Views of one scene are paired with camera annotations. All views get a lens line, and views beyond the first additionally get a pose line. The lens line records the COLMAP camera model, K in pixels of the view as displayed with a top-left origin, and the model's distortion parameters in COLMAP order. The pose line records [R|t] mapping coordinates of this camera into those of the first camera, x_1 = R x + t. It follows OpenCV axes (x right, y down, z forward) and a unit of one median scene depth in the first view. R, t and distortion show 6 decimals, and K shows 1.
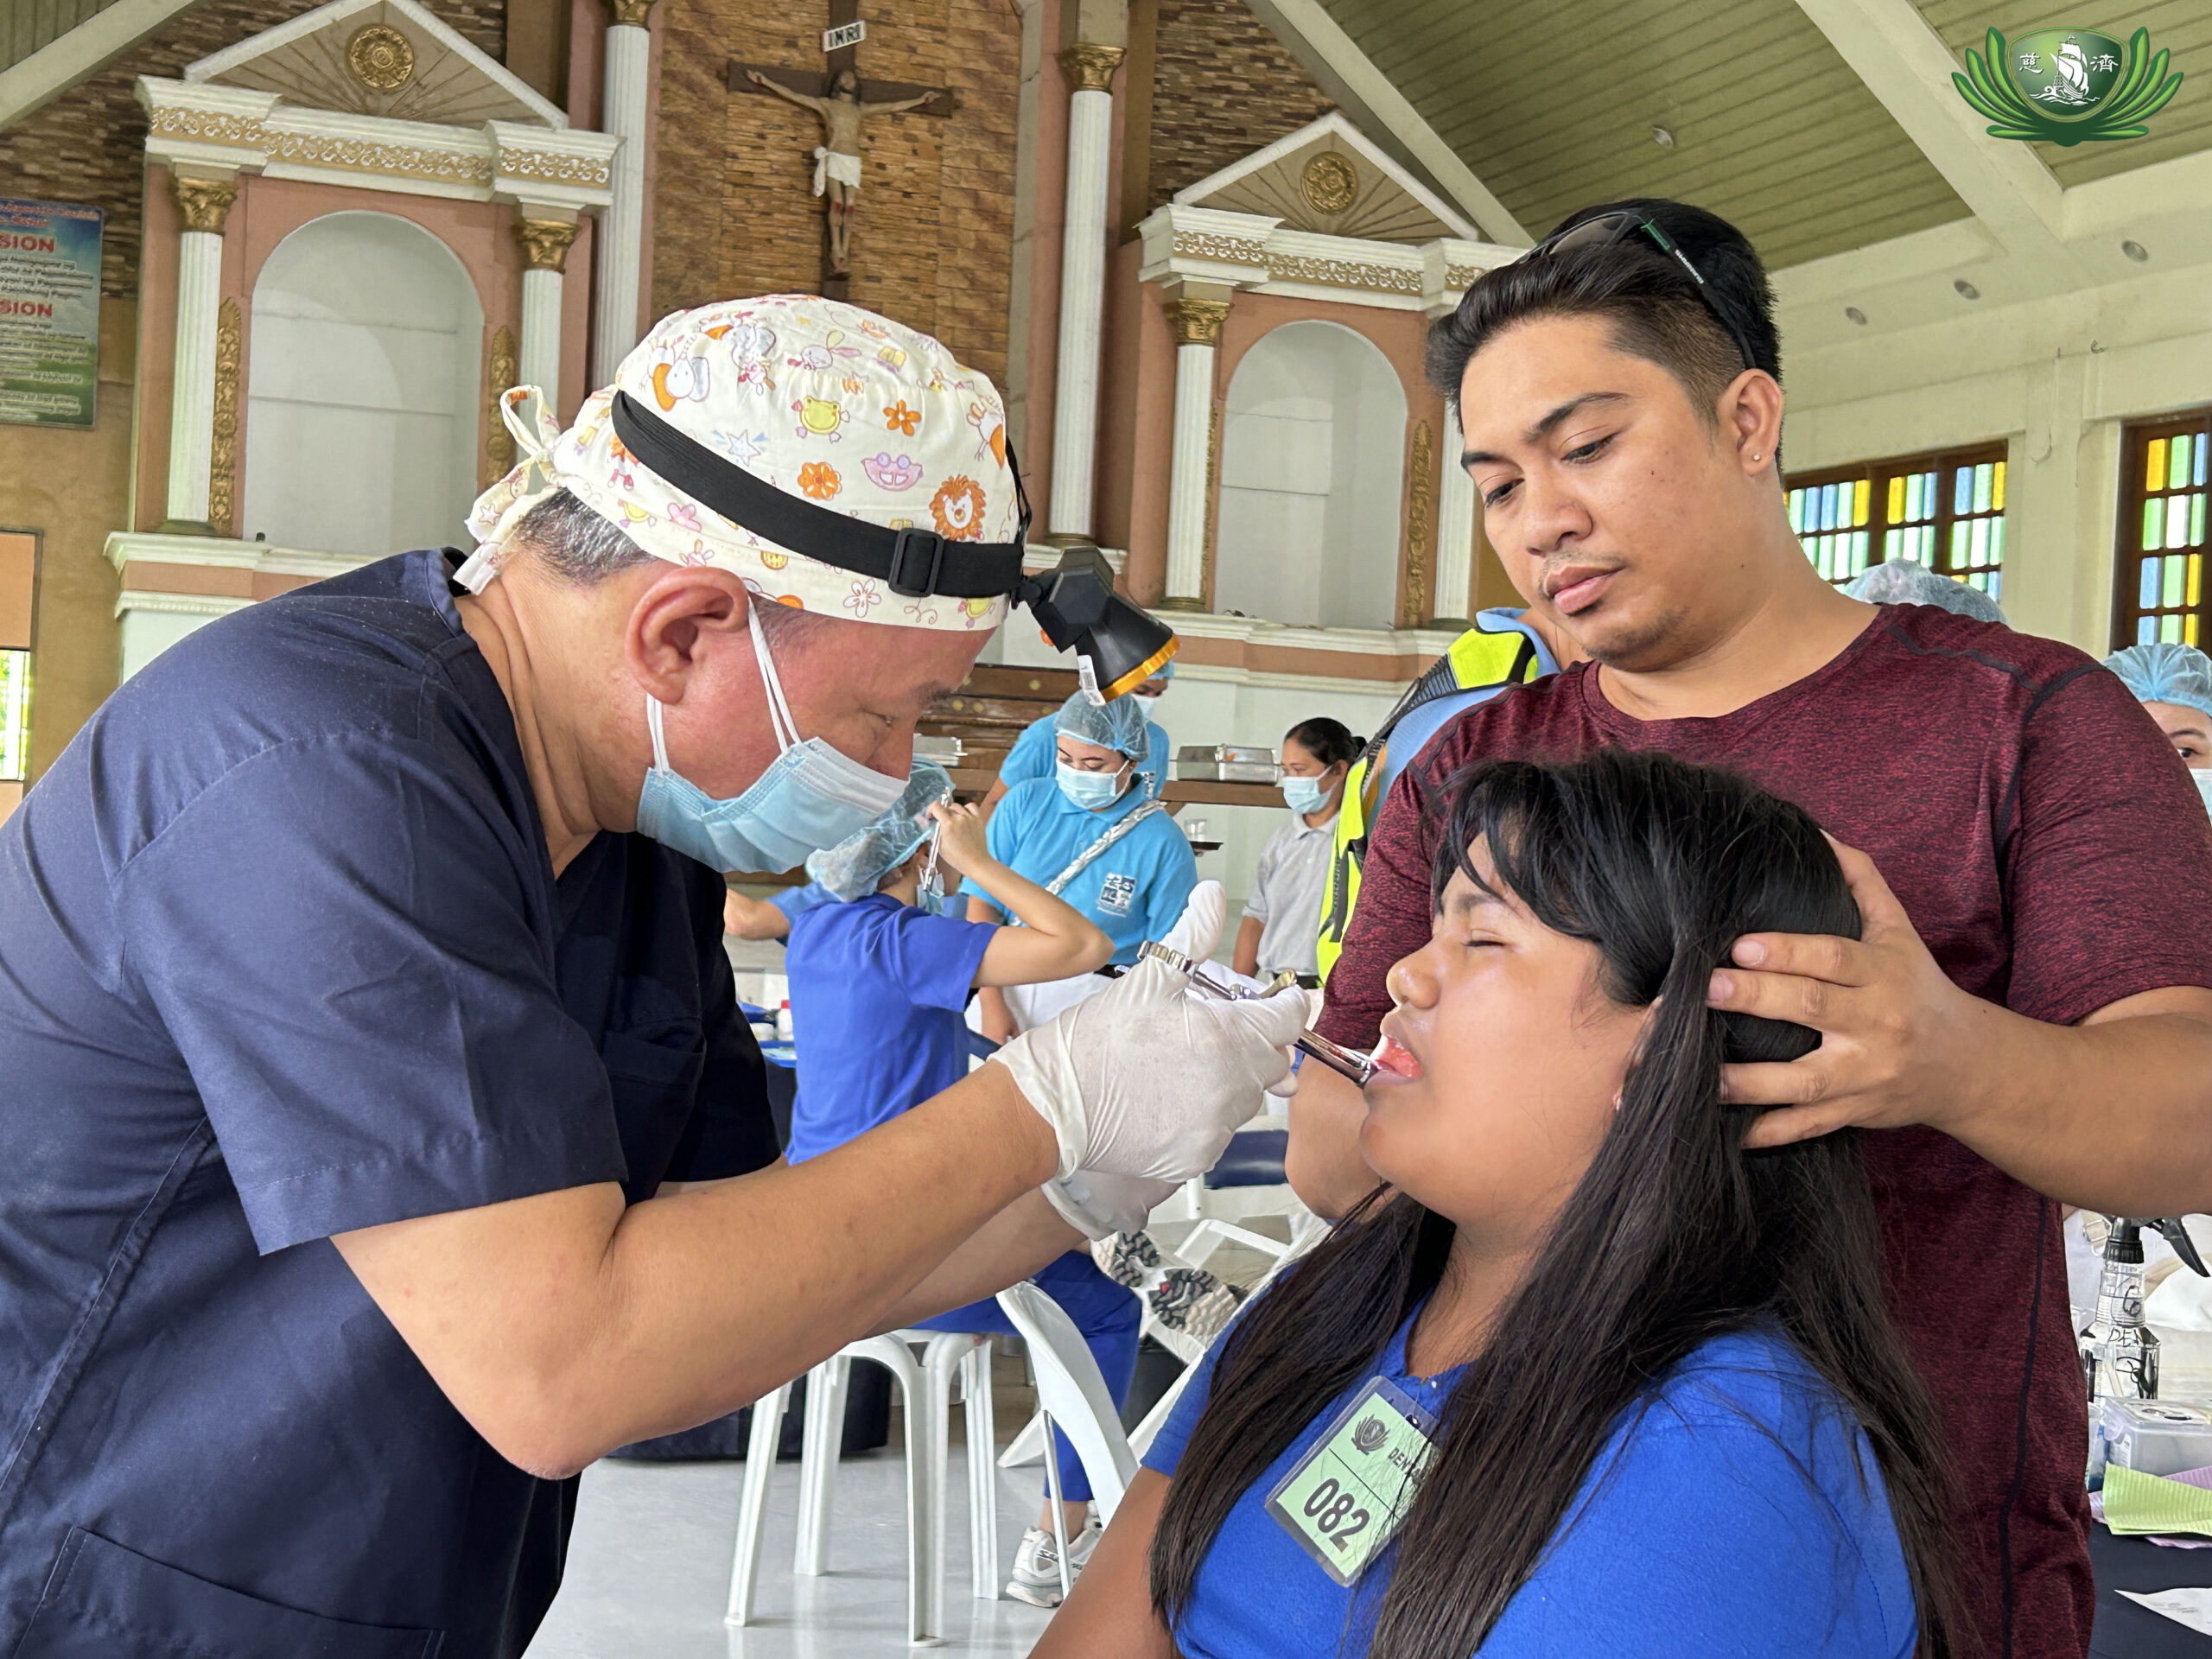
lens RADIAL K [[3008.9, 0, 1104.4], [0, 3008.9, 832.8], [0, 0, 1]] dist [0.041196, 0.000000]
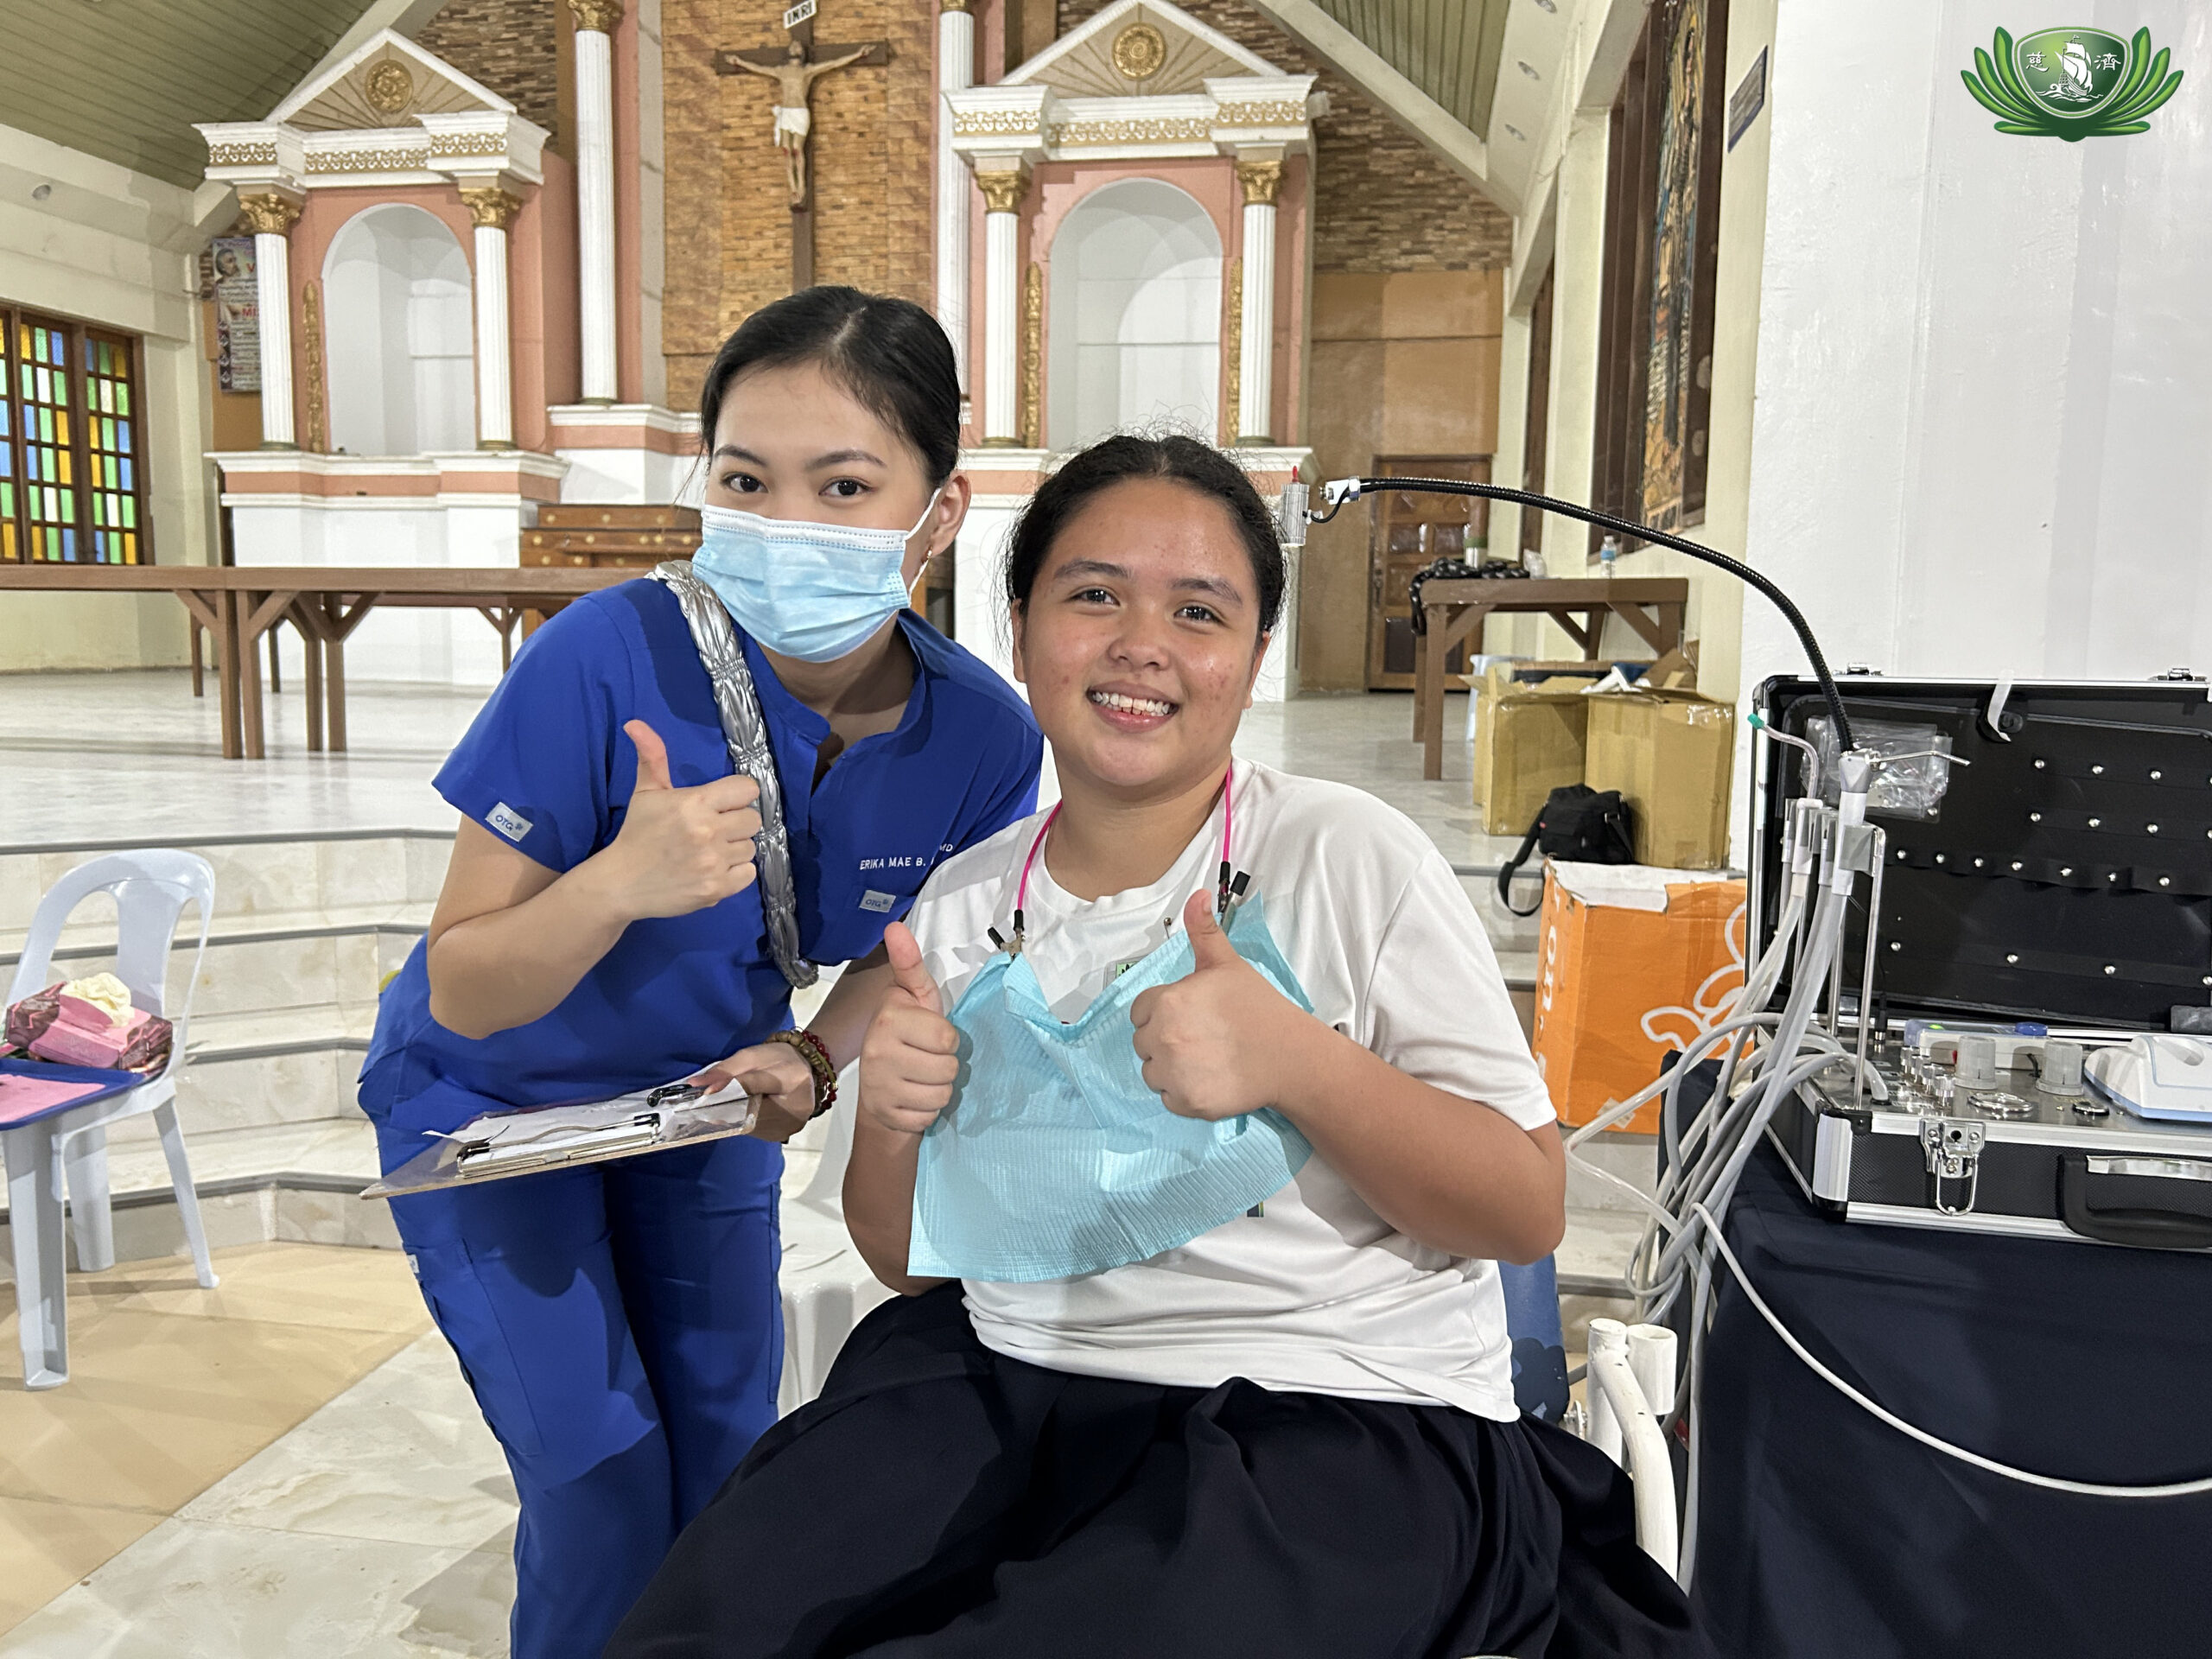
lens RADIAL K [[1679.5, 0, 1109.6], [0, 1679.5, 827.9], [0, 0, 1]] dist [0.011228, 0.014177]
pose [[0.872591, 0.011606, -0.488314, 0.379989], [0.035673, 0.995534, 0.087408, 0.020298], [0.487147, -0.093691, 0.868280, 0.415793]]
